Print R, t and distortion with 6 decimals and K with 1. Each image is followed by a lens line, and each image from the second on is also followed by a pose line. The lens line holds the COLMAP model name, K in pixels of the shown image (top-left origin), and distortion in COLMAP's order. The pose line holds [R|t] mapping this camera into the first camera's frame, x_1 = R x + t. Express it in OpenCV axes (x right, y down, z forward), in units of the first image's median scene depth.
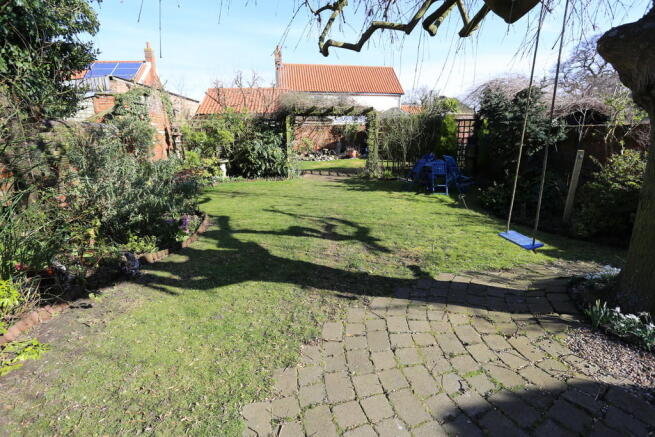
lens RADIAL K [[320.6, 0, 327.5], [0, 320.6, 218.5], [0, 0, 1]] dist [-0.081452, 0.037246]
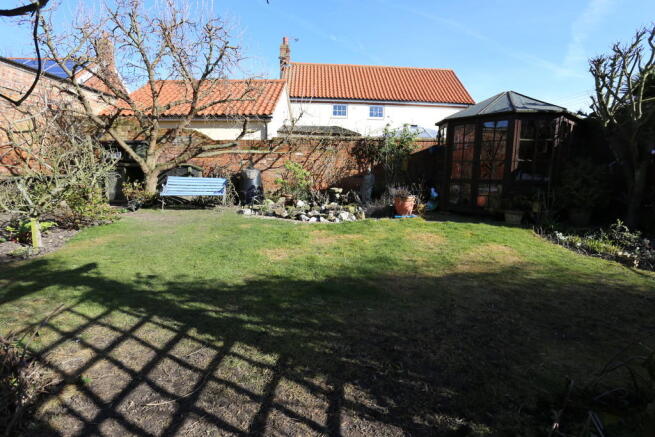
lens RADIAL K [[320.6, 0, 327.5], [0, 320.6, 218.5], [0, 0, 1]] dist [-0.081452, 0.037246]
pose [[0.994629, 0.033908, -0.097792, 0.025302], [-0.044665, 0.992927, -0.110006, -0.133327], [0.093371, 0.113783, 0.989108, 0.593491]]
